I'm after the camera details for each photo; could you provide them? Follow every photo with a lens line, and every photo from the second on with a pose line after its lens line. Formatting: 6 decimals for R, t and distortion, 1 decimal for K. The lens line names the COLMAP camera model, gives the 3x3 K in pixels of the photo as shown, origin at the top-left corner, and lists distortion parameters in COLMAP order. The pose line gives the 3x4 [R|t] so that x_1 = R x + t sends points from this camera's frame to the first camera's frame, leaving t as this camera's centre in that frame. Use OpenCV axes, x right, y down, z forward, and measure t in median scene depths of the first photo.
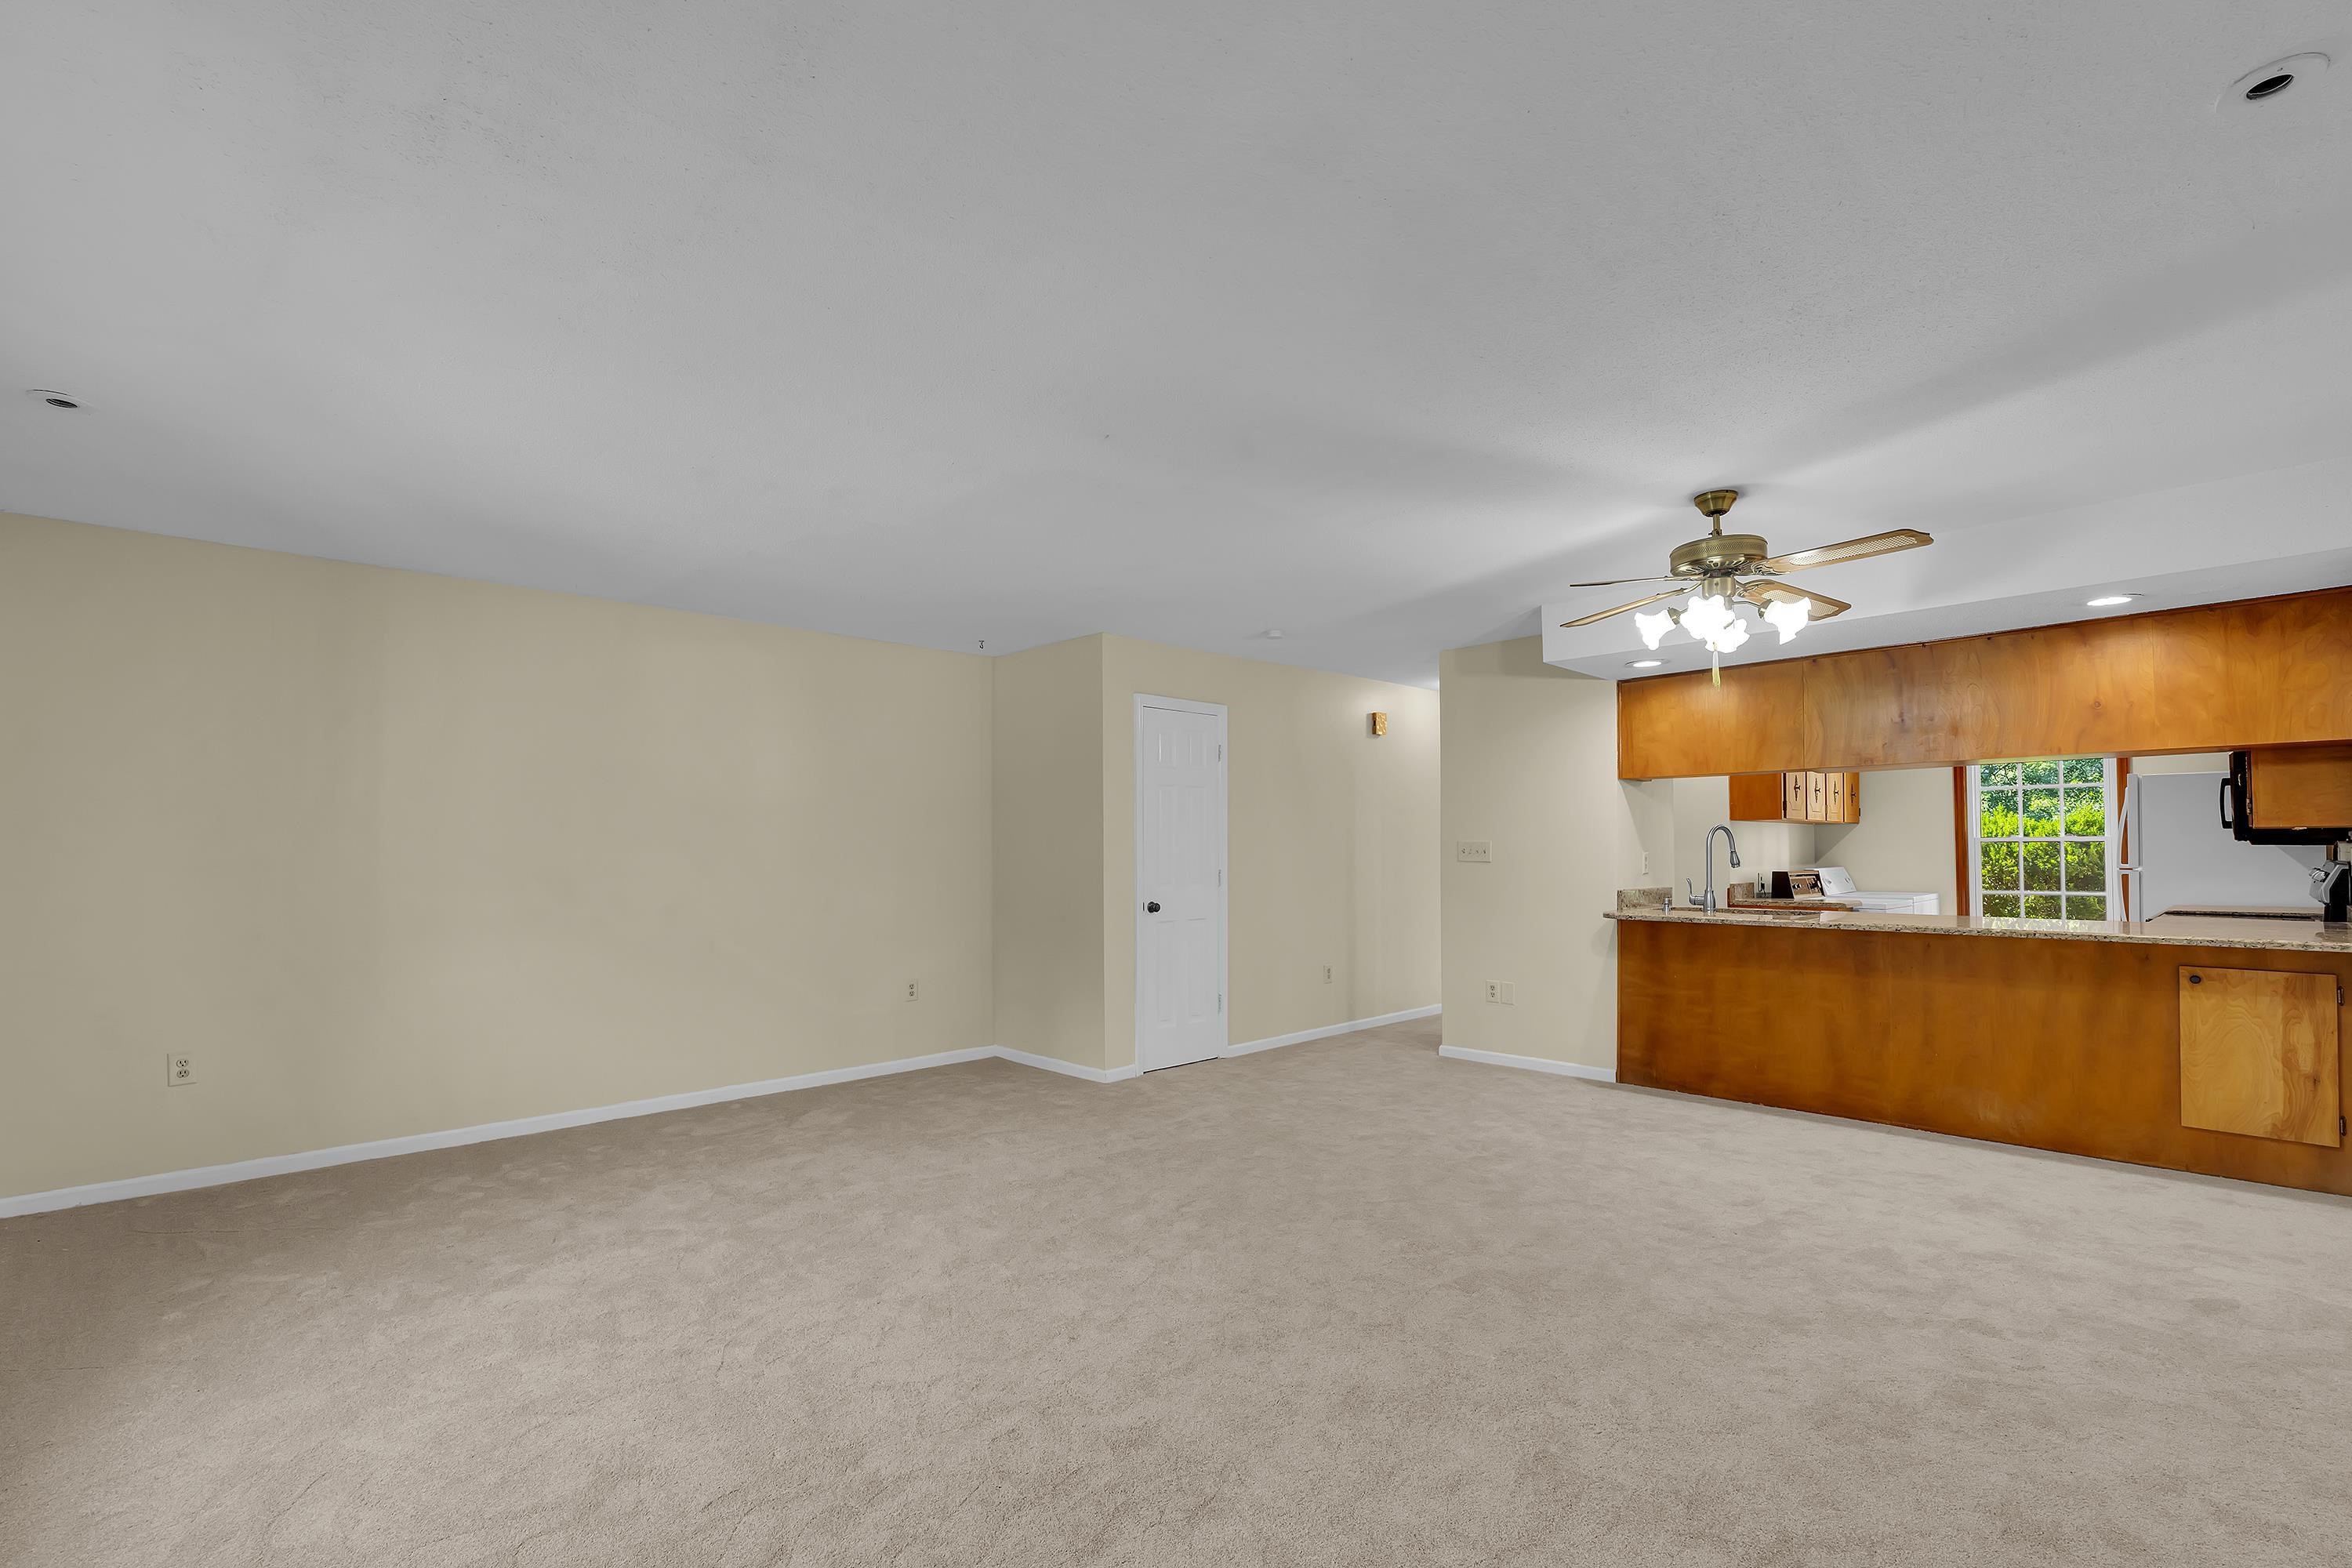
lens RADIAL K [[1045.6, 0, 1188.0], [0, 1045.6, 824.7], [0, 0, 1]] dist [0.003759, -0.000458]
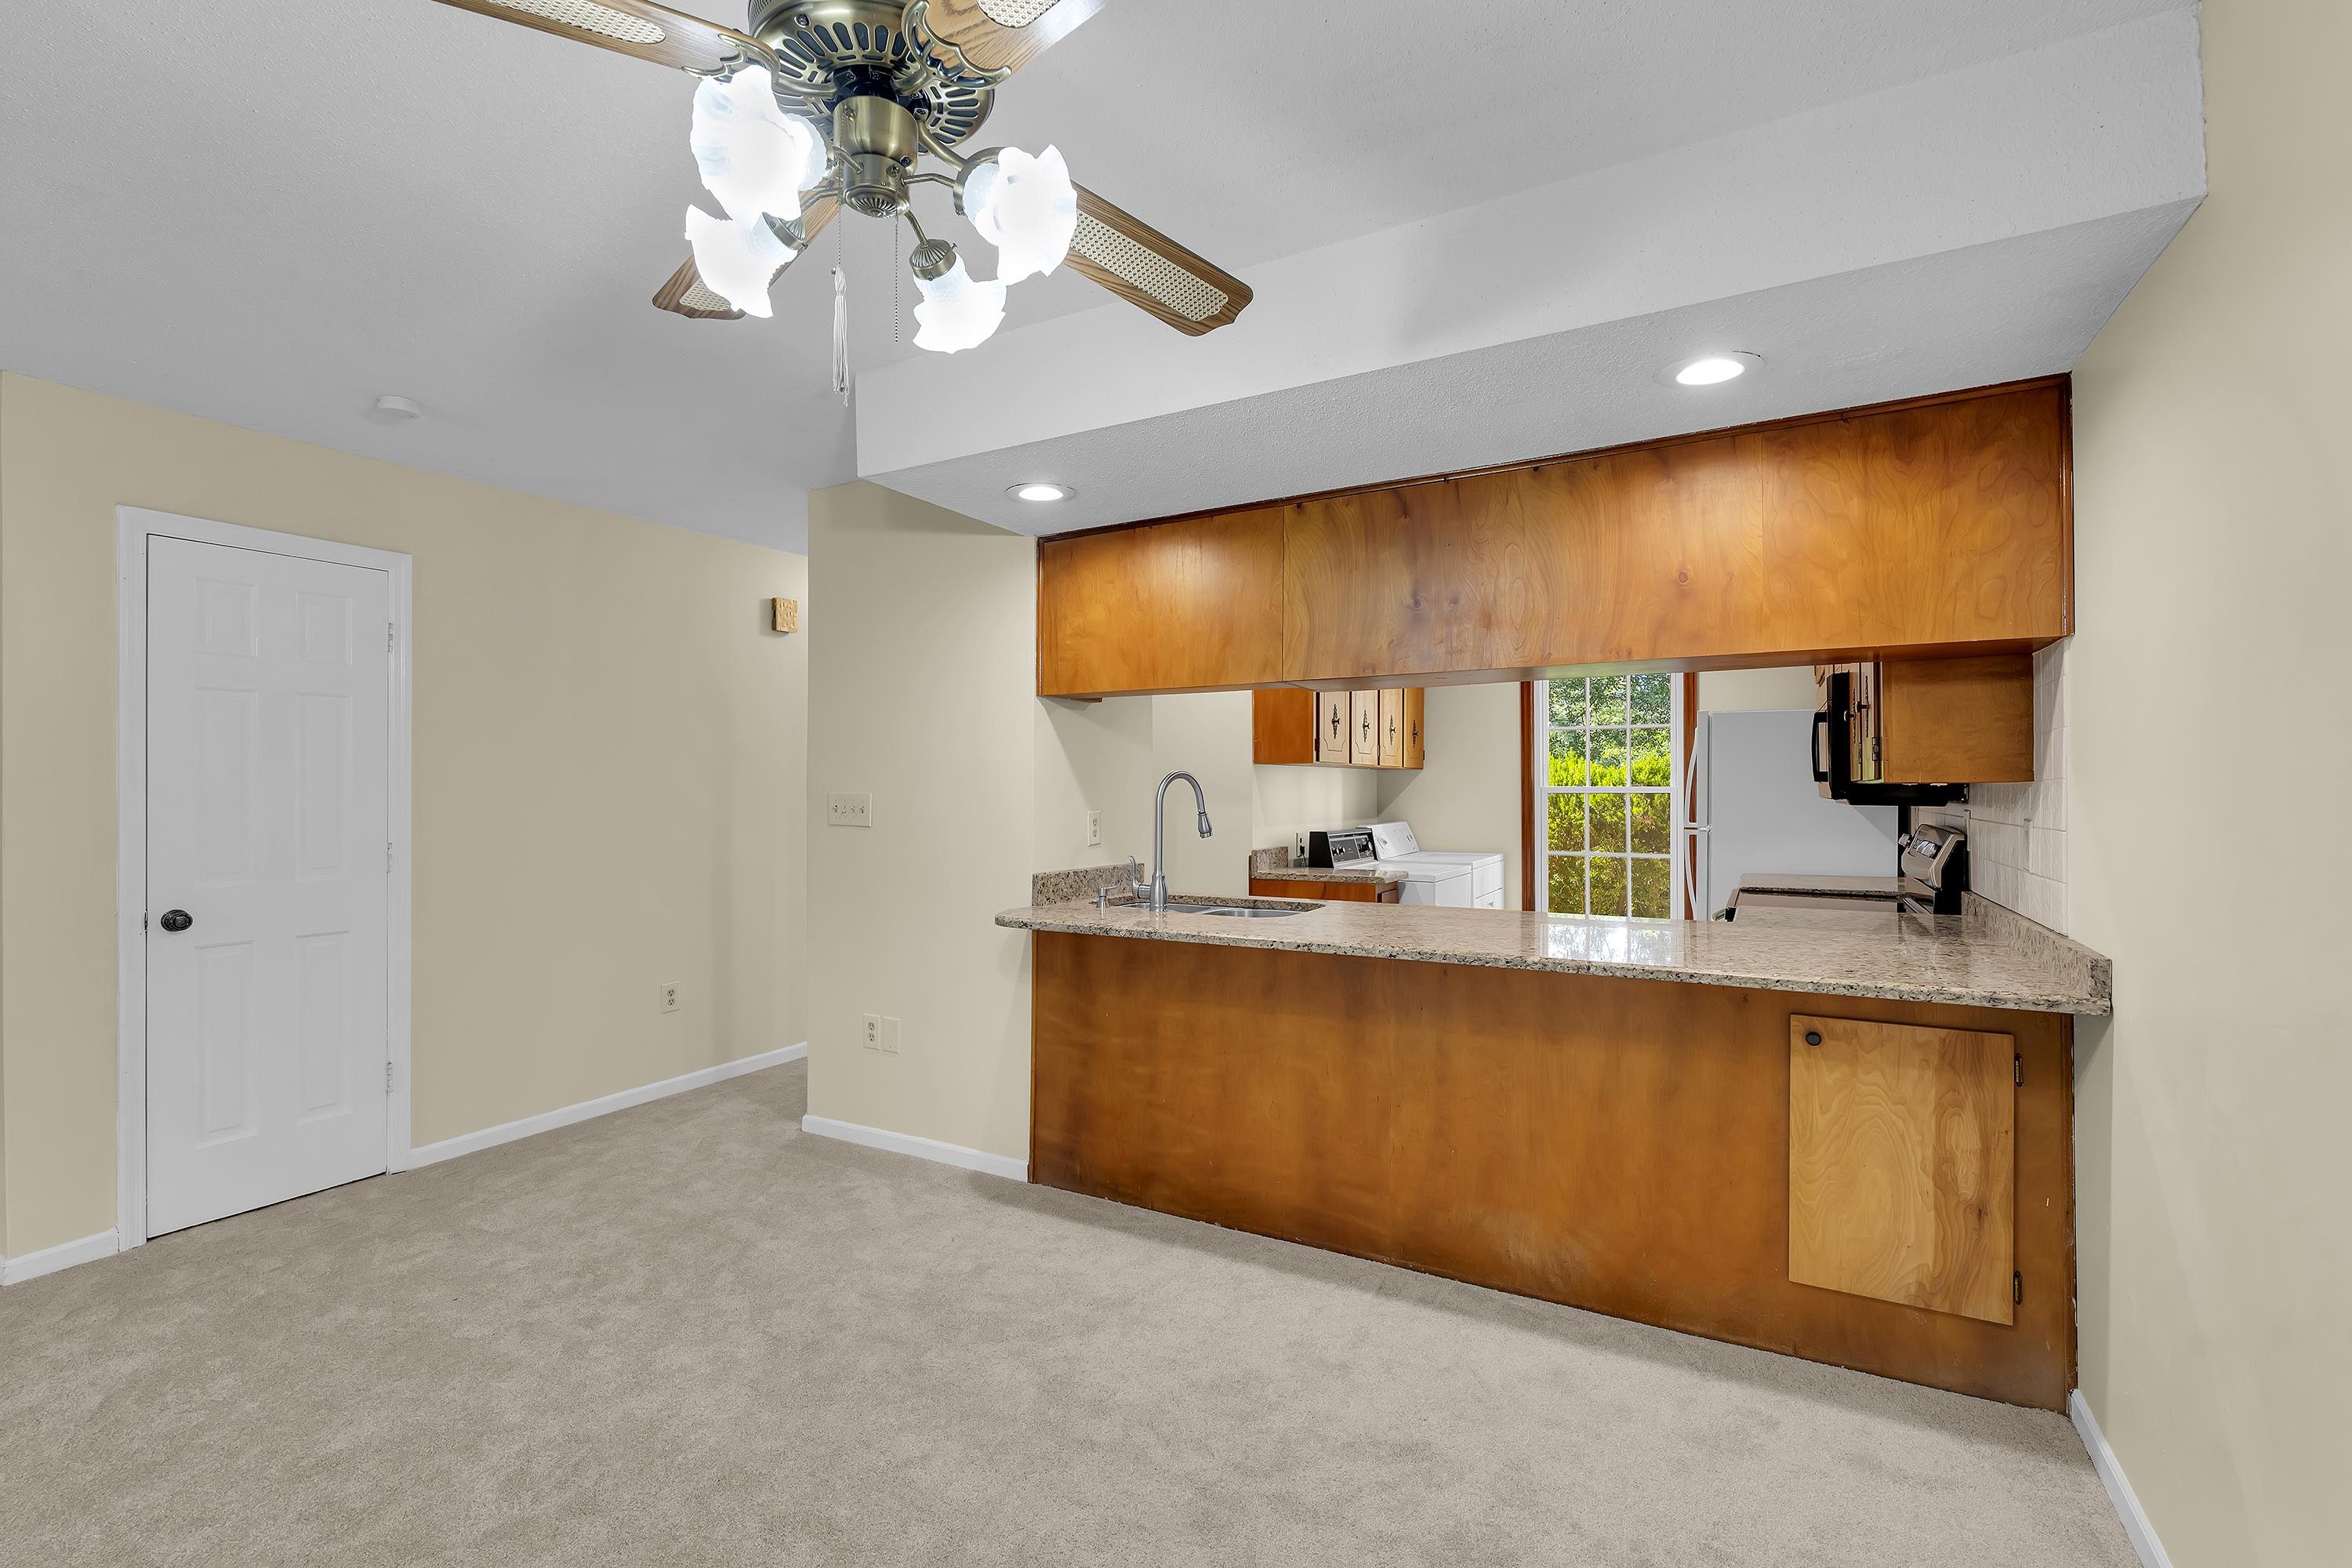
lens RADIAL K [[1045.6, 0, 1175.1], [0, 1045.6, 784.2], [0, 0, 1]] dist [0.003759, -0.000458]
pose [[0.958890, 0.003969, 0.283750, 0.361244], [-0.009395, 0.999798, 0.017764, -0.003490], [-0.283622, -0.019700, 0.958734, 0.436322]]
